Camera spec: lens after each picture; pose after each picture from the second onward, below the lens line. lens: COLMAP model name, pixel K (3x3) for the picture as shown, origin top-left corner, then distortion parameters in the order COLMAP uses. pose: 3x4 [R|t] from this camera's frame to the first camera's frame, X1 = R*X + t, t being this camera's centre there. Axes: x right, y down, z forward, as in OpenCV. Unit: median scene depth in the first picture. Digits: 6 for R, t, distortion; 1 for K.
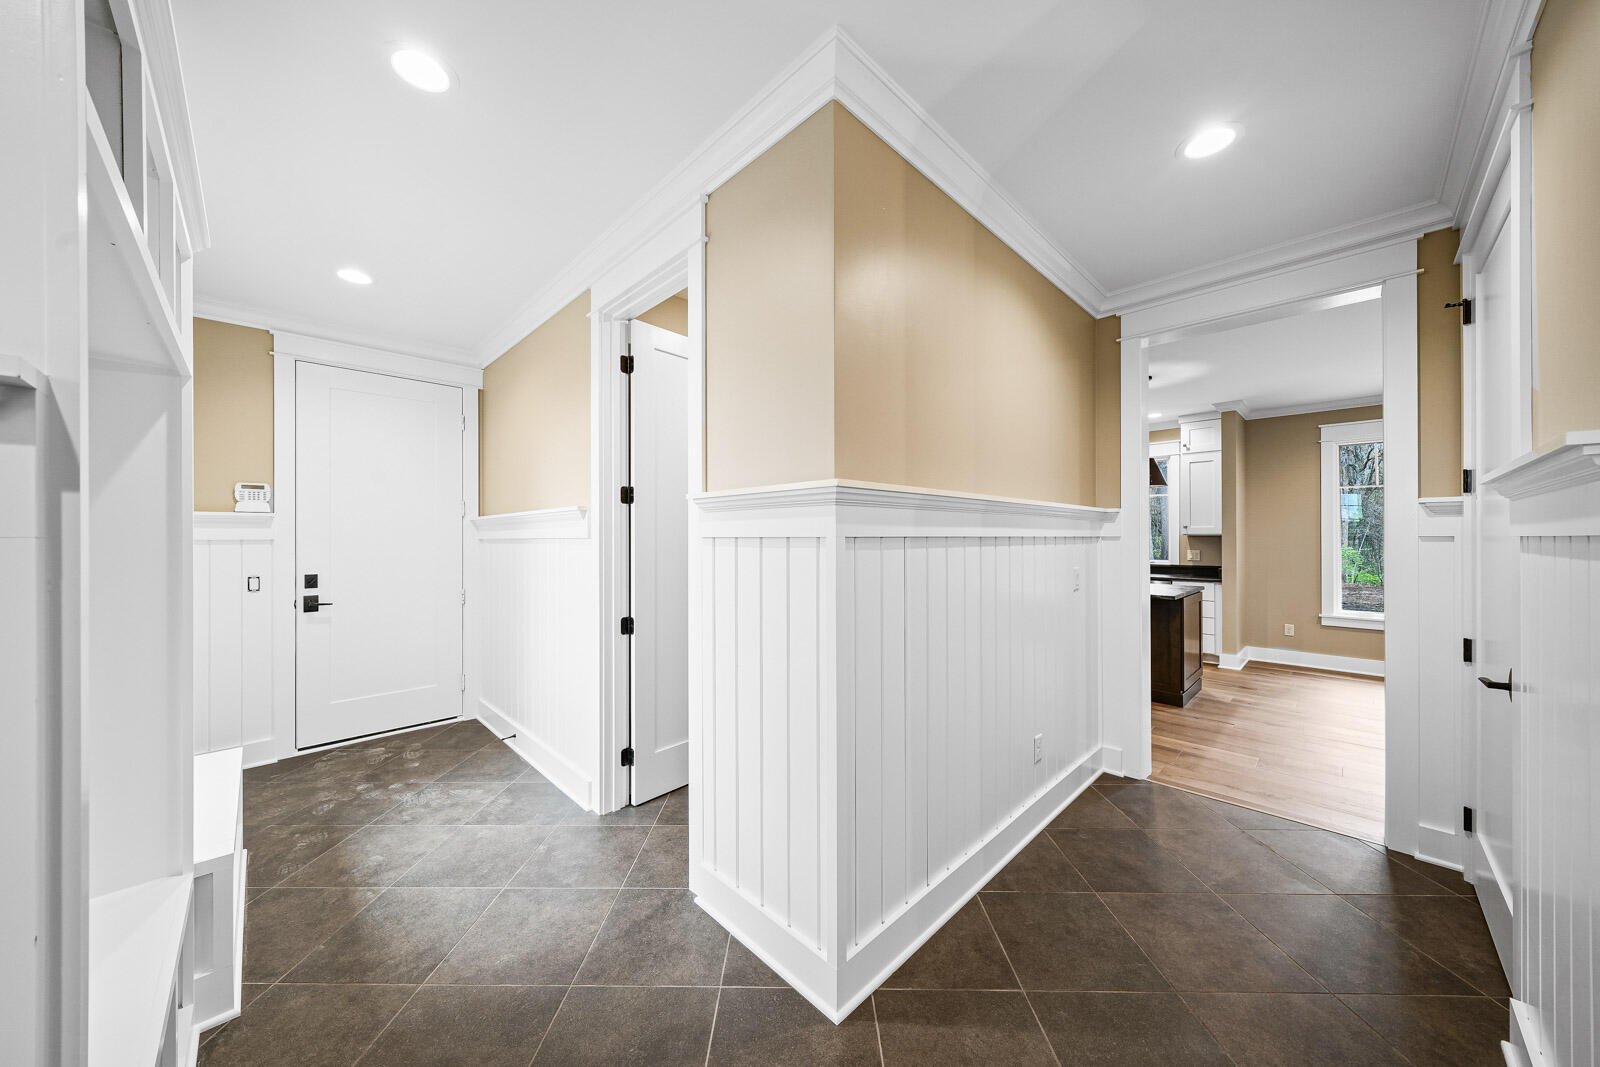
lens RADIAL K [[552.1, 0, 792.6], [0, 552.1, 535.4], [0, 0, 1]] dist [0.004462, -0.000528]
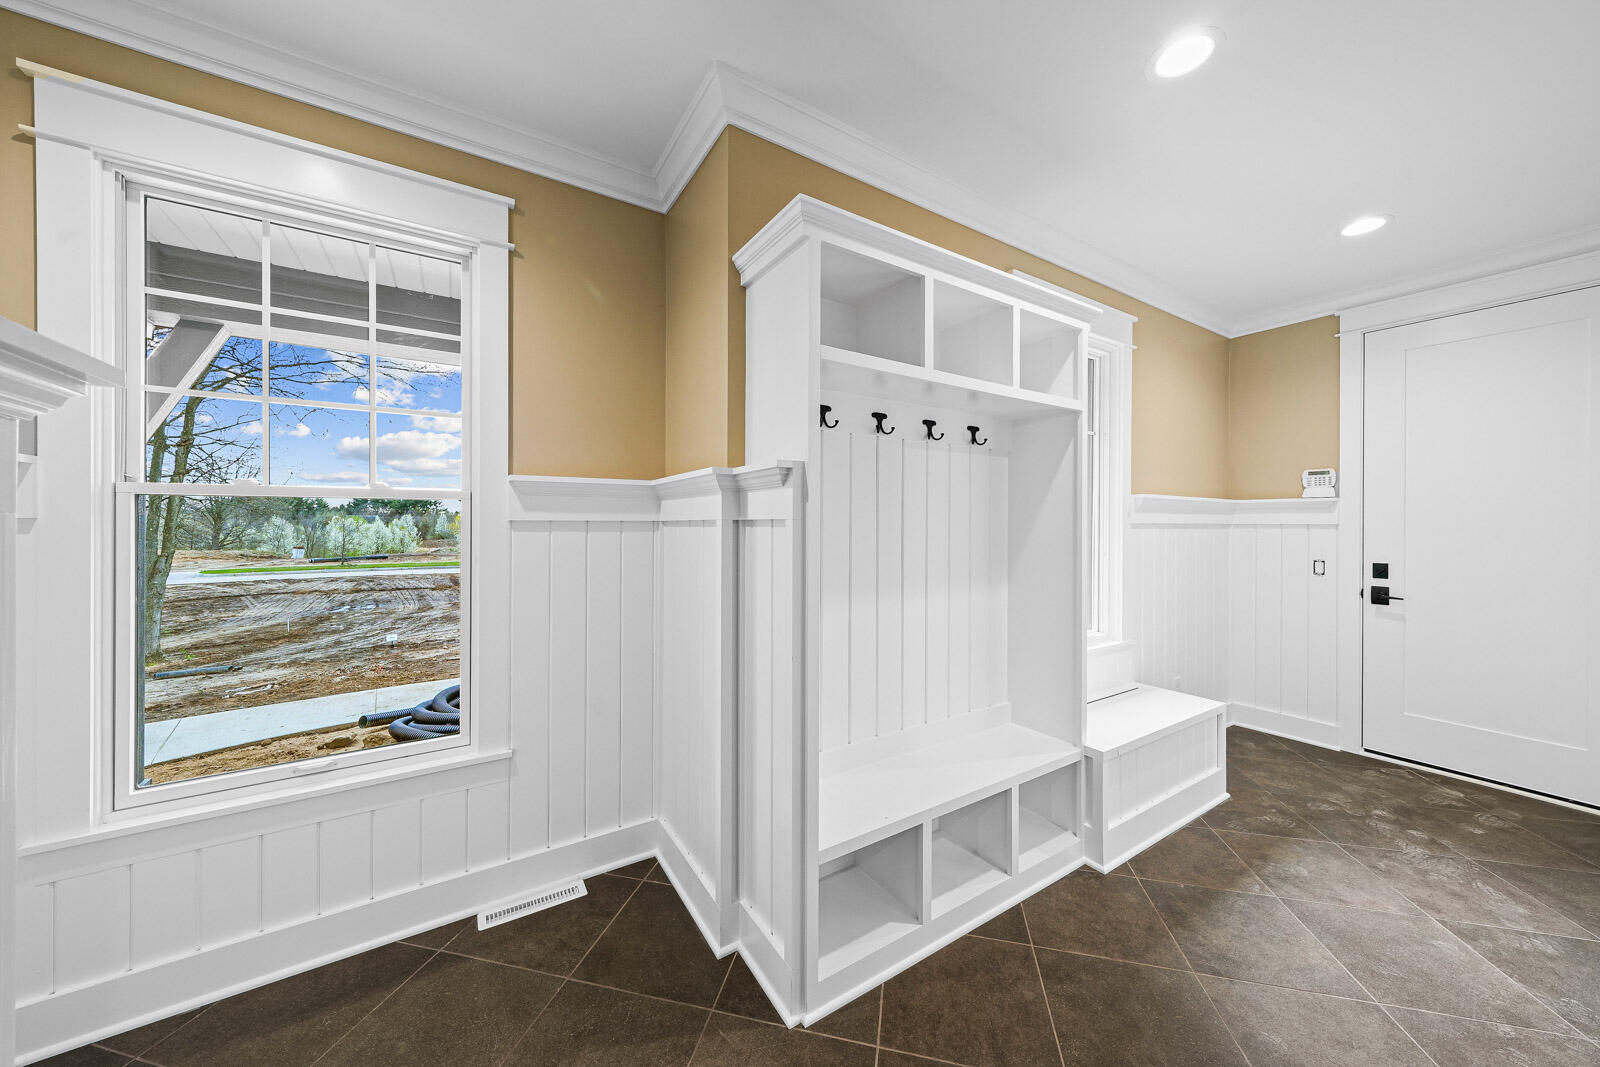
lens RADIAL K [[552.1, 0, 792.9], [0, 552.1, 523.7], [0, 0, 1]] dist [0.004462, -0.000528]
pose [[-0.209464, 0.008563, -0.977779, 0.266444], [-0.002984, 0.999951, 0.009397, -0.000226], [0.977812, 0.004886, -0.209428, 0.300054]]
